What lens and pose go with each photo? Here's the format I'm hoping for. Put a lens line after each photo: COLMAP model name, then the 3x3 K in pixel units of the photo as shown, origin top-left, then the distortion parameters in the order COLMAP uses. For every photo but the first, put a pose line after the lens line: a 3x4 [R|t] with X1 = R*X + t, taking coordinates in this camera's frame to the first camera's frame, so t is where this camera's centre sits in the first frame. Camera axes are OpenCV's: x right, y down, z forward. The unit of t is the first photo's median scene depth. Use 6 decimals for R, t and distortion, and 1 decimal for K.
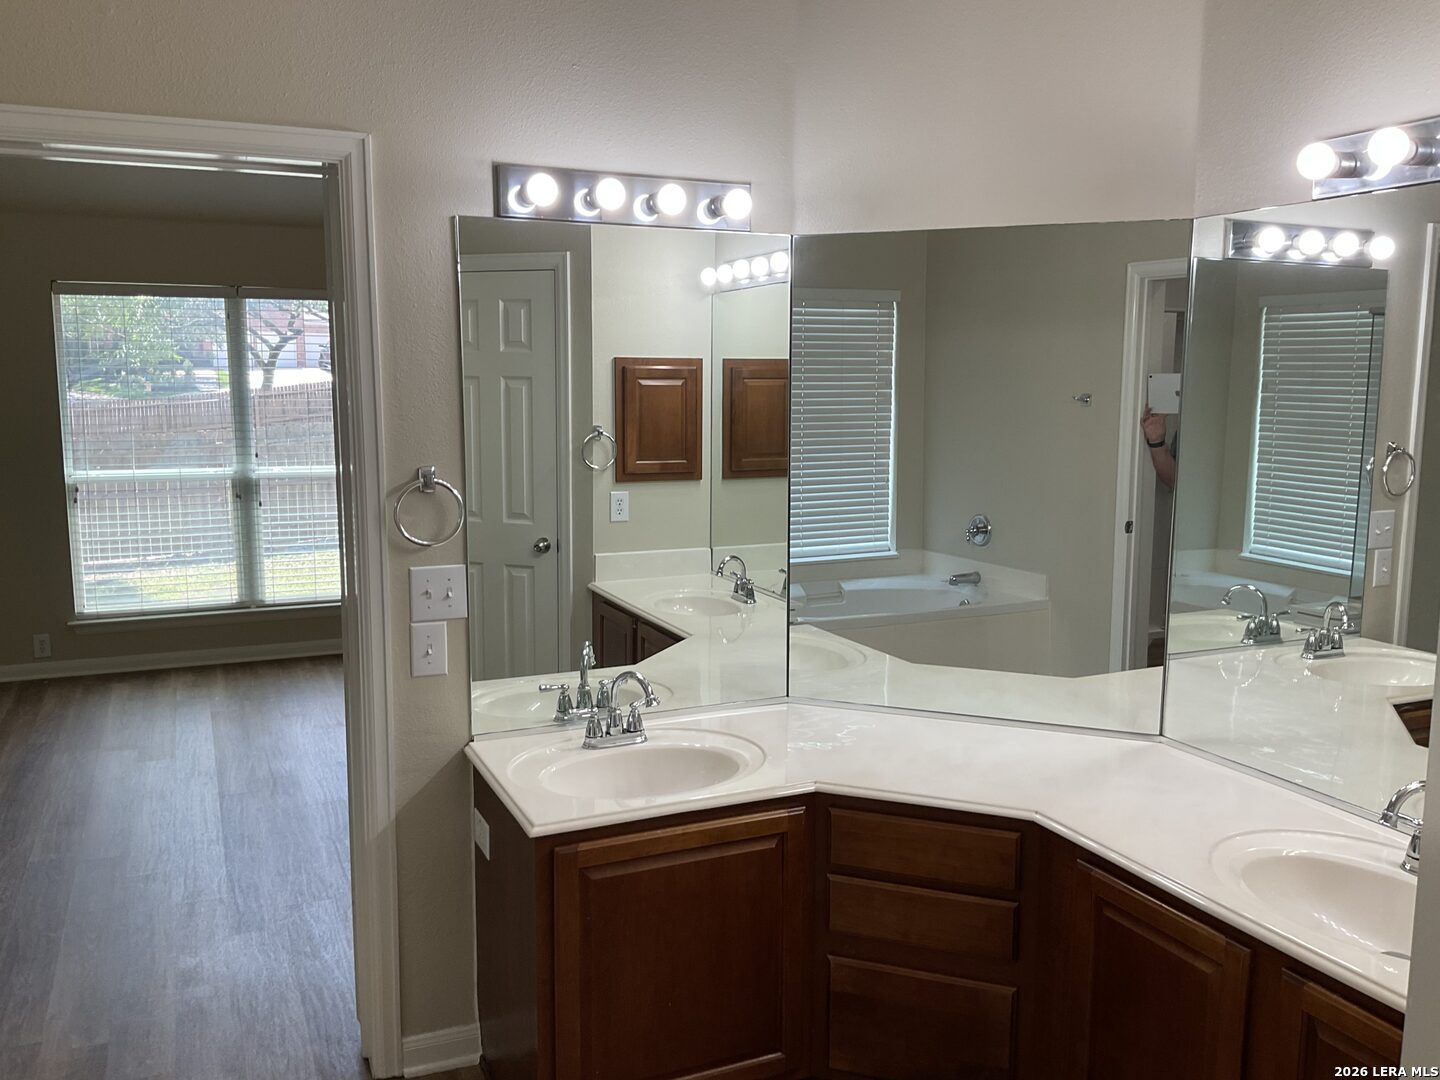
lens RADIAL K [[1196.6, 0, 717.5], [0, 1196.6, 538.4], [0, 0, 1]] dist [0.066253, -0.118292]
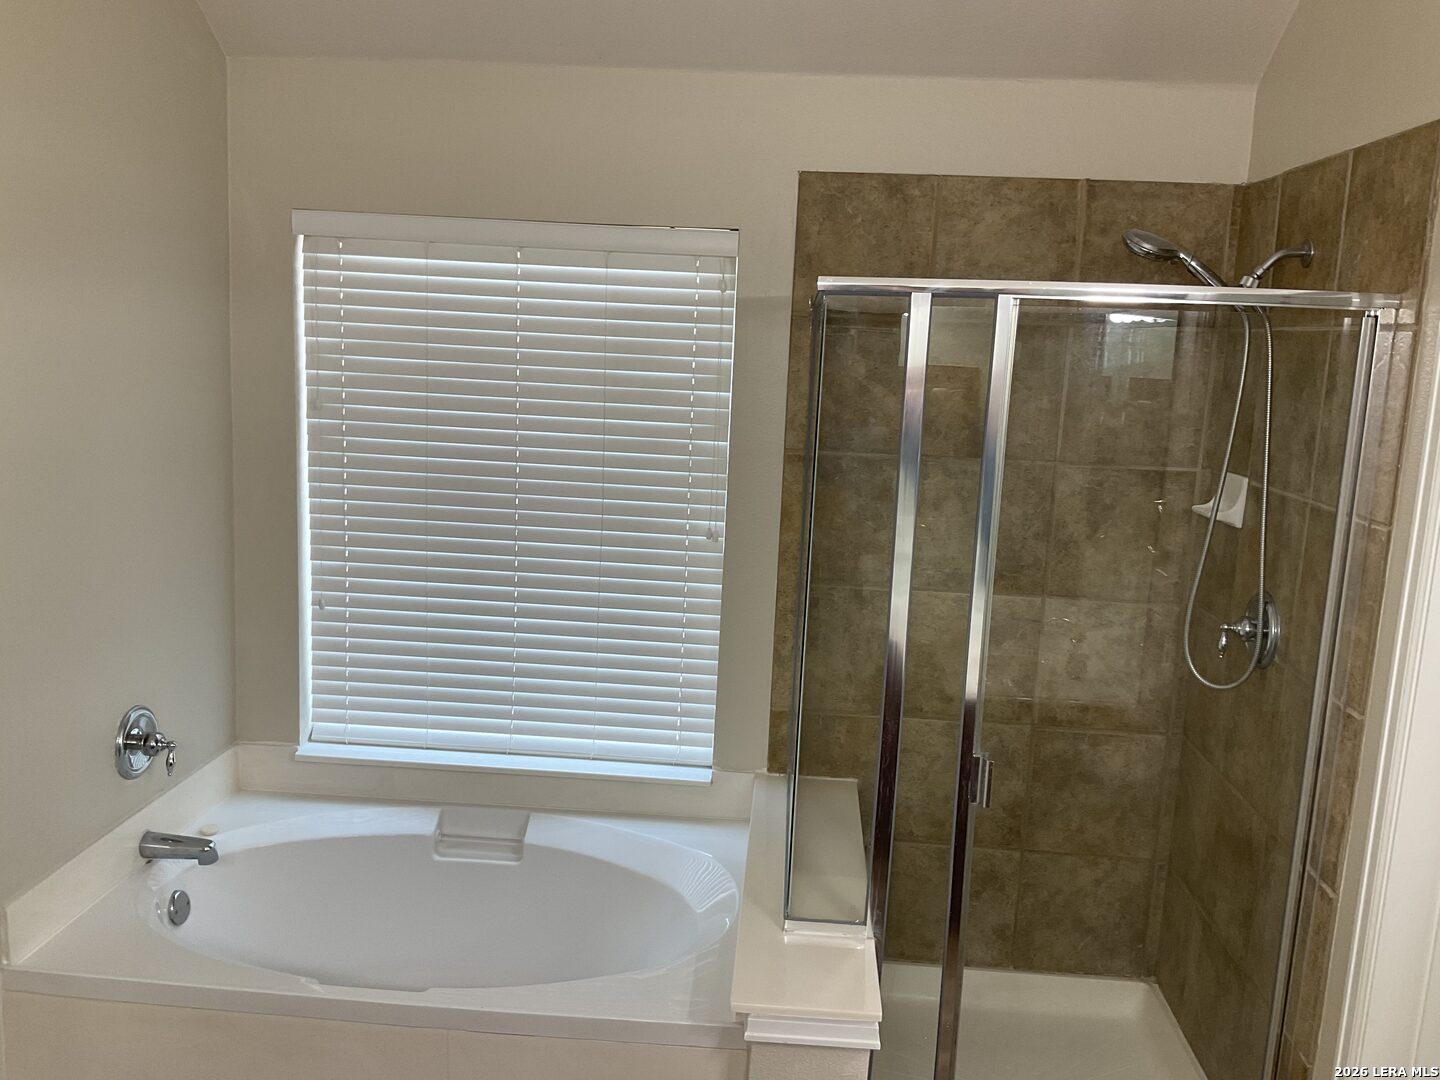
lens RADIAL K [[1196.6, 0, 720.9], [0, 1196.6, 541.1], [0, 0, 1]] dist [0.066253, -0.118292]
pose [[0.478758, -0.131240, 0.868082, 0.108519], [0.079699, 0.991178, 0.105895, -0.109874], [-0.874322, 0.018487, 0.484994, 0.628750]]
